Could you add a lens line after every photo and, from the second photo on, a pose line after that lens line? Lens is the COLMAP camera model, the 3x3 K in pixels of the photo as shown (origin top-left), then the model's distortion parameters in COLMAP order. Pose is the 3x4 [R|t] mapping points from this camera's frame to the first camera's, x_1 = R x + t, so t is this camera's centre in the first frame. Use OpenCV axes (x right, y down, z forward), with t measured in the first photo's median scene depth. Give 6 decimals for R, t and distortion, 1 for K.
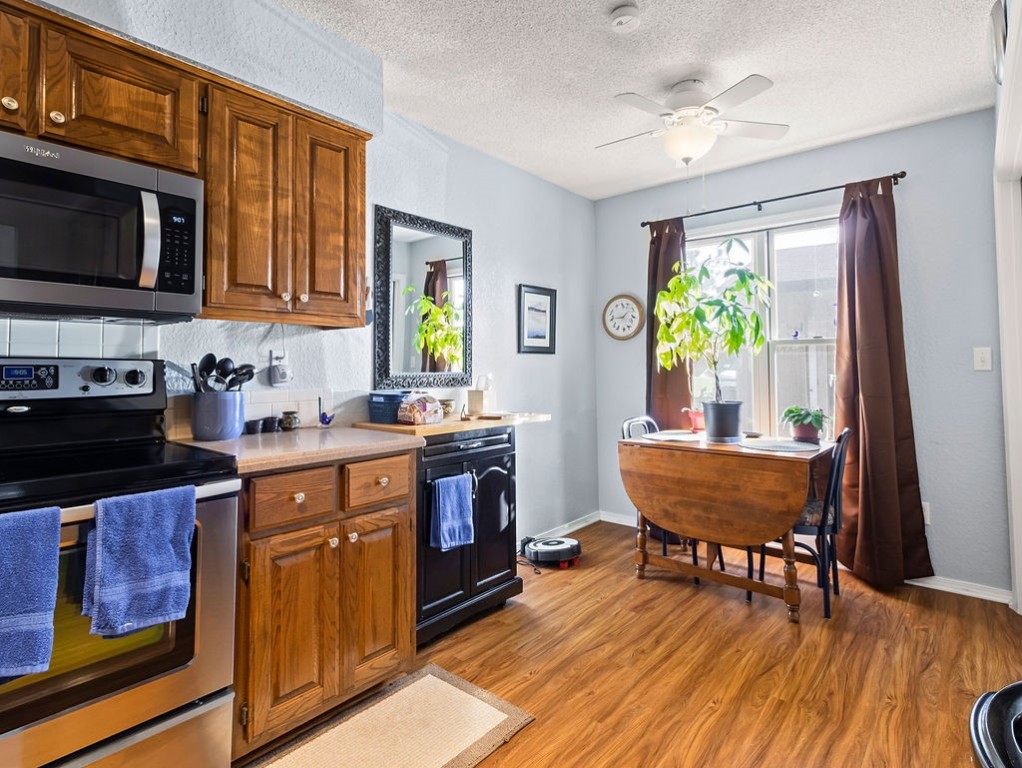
lens RADIAL K [[530.9, 0, 519.7], [0, 530.9, 342.1], [0, 0, 1]] dist [0.003059, 0.002944]
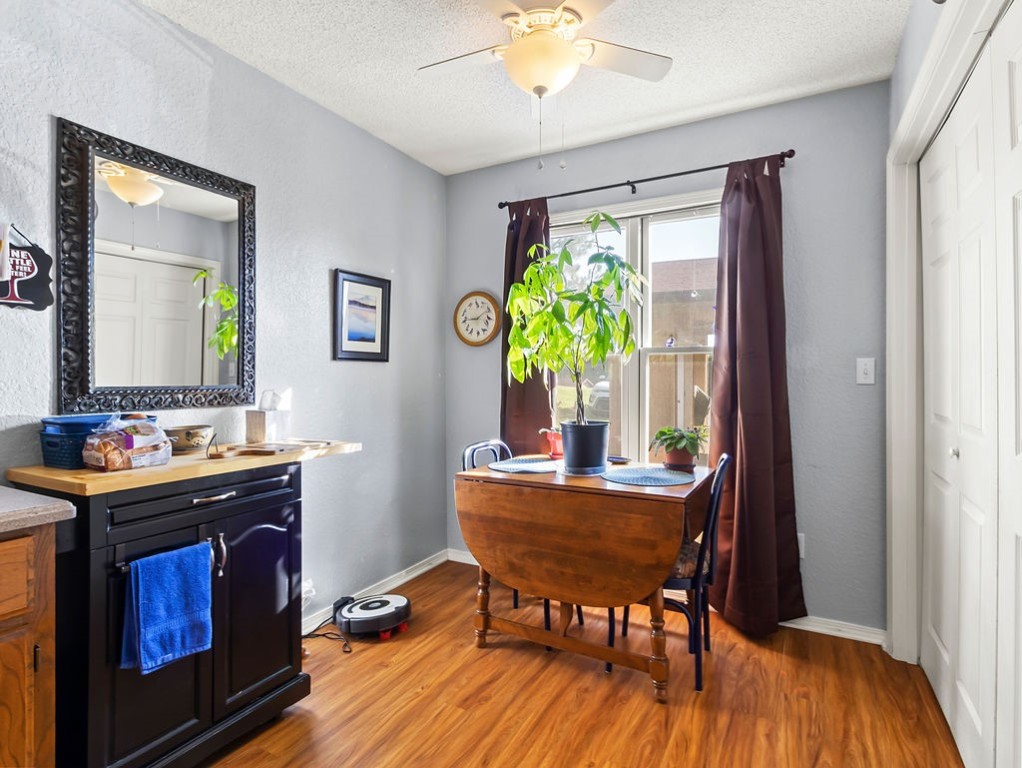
lens RADIAL K [[530.9, 0, 511.3], [0, 530.9, 379.5], [0, 0, 1]] dist [0.003059, 0.002944]
pose [[0.979774, 0.002749, 0.200090, 0.123133], [-0.012748, 0.998732, 0.048700, 0.010618], [-0.199702, -0.050266, 0.978566, 0.262554]]
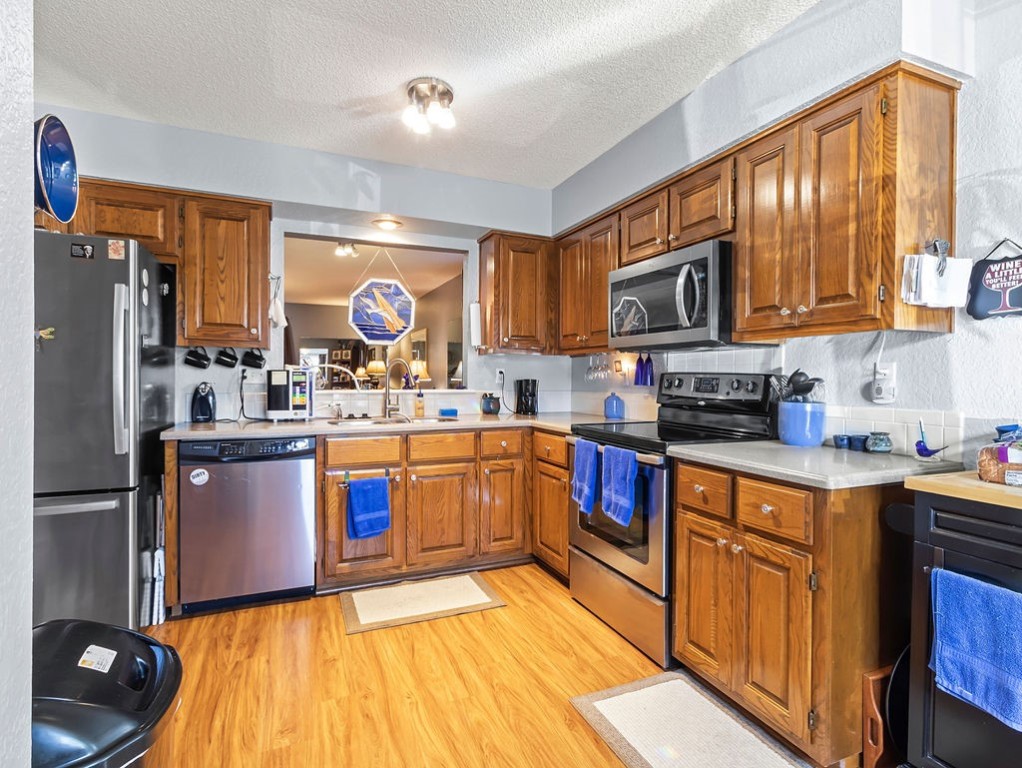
lens RADIAL K [[530.9, 0, 509.7], [0, 530.9, 381.2], [0, 0, 1]] dist [0.003059, 0.002944]
pose [[-0.452258, 0.006133, -0.891866, 0.505992], [0.032850, 0.999412, -0.009785, 0.028537], [0.891282, -0.033723, -0.452194, 0.698747]]
